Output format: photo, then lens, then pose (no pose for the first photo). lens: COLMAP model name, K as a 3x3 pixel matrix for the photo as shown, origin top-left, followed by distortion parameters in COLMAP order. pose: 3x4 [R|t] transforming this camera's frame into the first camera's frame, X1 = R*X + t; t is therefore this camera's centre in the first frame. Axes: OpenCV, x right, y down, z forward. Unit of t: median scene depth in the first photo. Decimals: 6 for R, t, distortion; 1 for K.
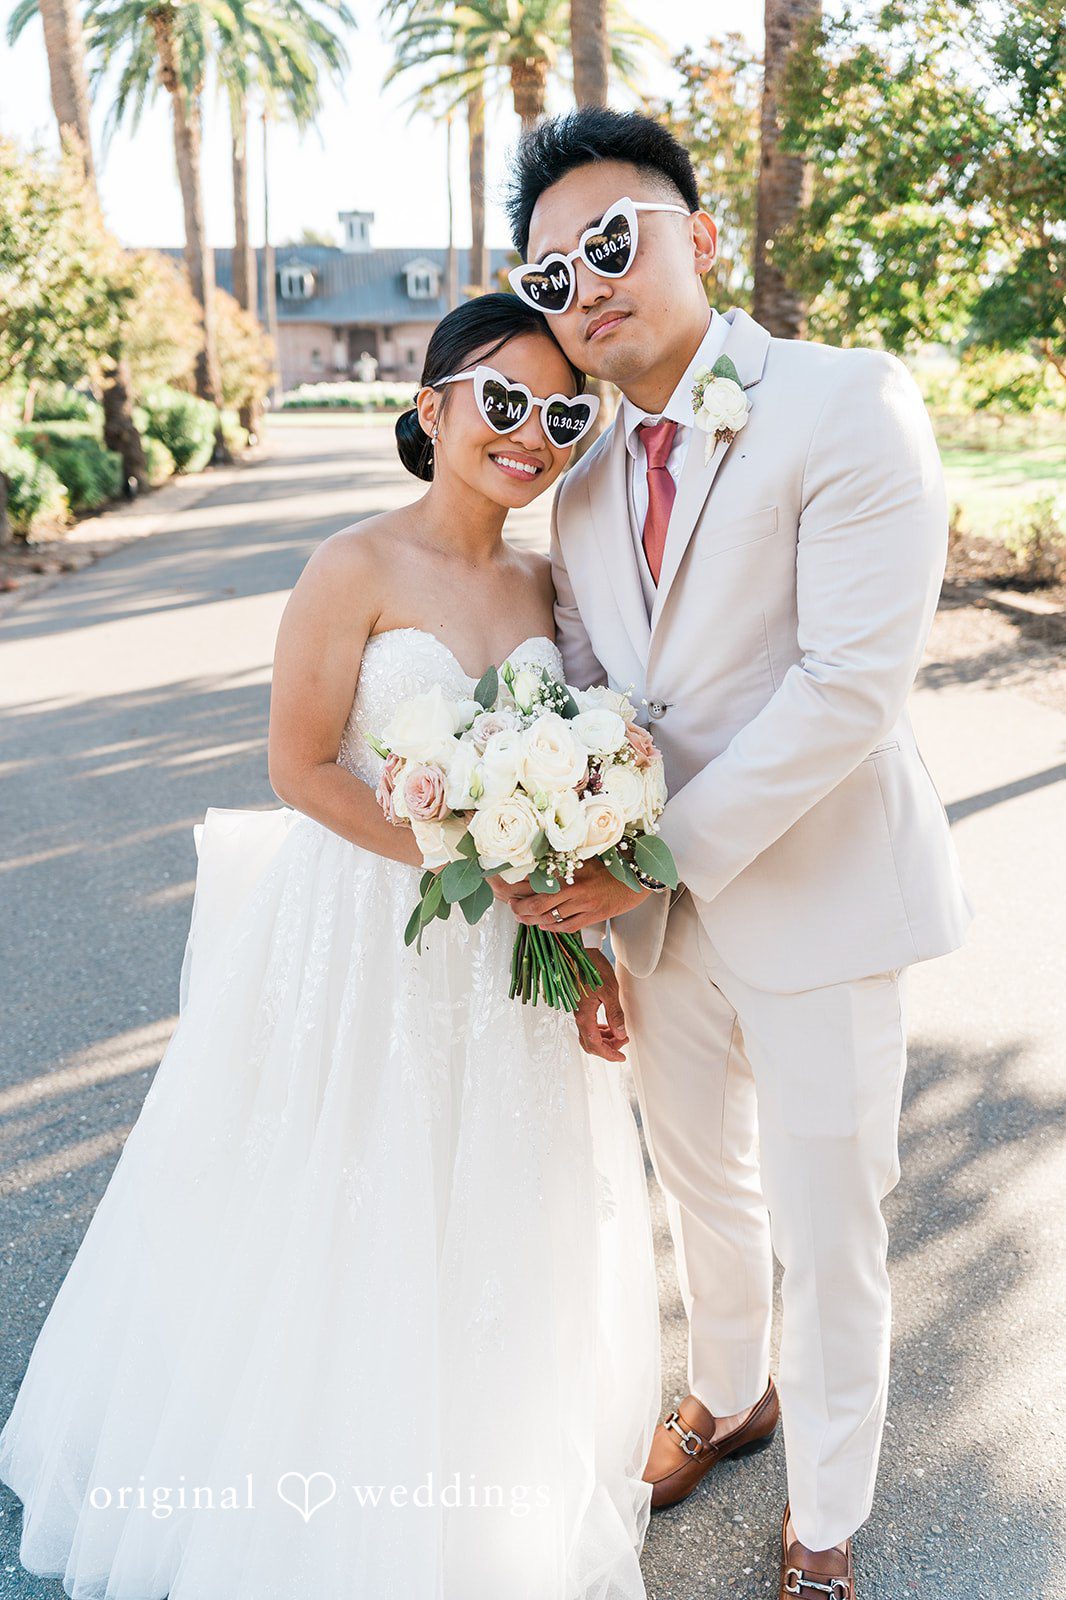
lens RADIAL K [[1301.6, 0, 533.0], [0, 1301.6, 800.0], [0, 0, 1]] dist [0.011581, 0.002557]
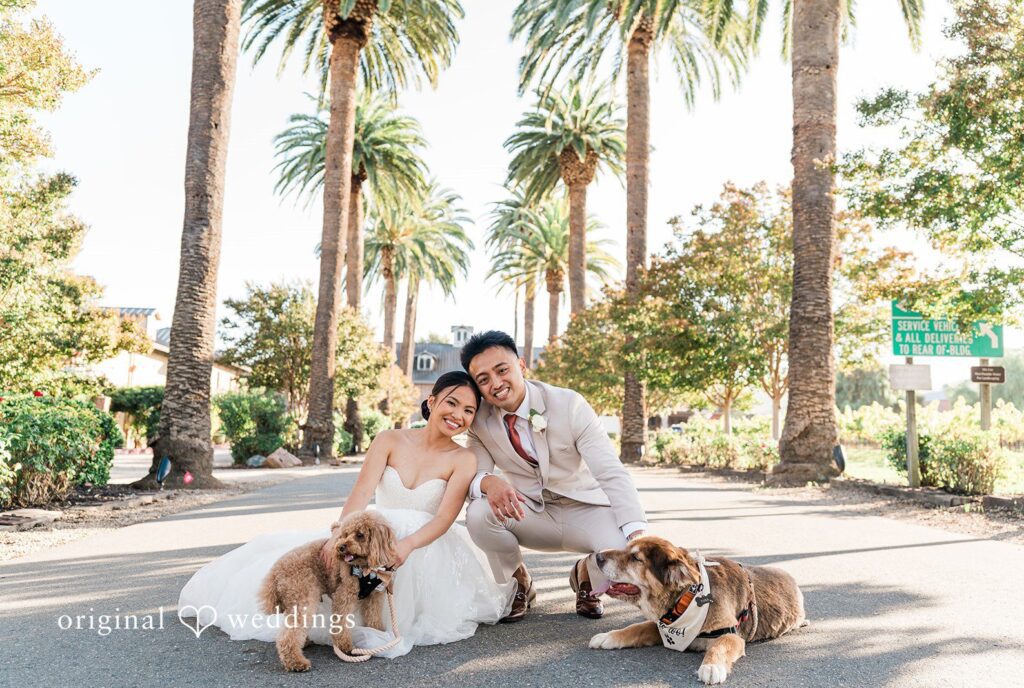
lens RADIAL K [[891.8, 0, 512.9], [0, 891.8, 324.8], [0, 0, 1]] dist [0.008980, -0.011509]
pose [[0.997554, 0.030959, -0.062676, 0.020312], [-0.054016, 0.910493, -0.409981, 0.103131], [0.044373, 0.412364, 0.909938, -0.259314]]
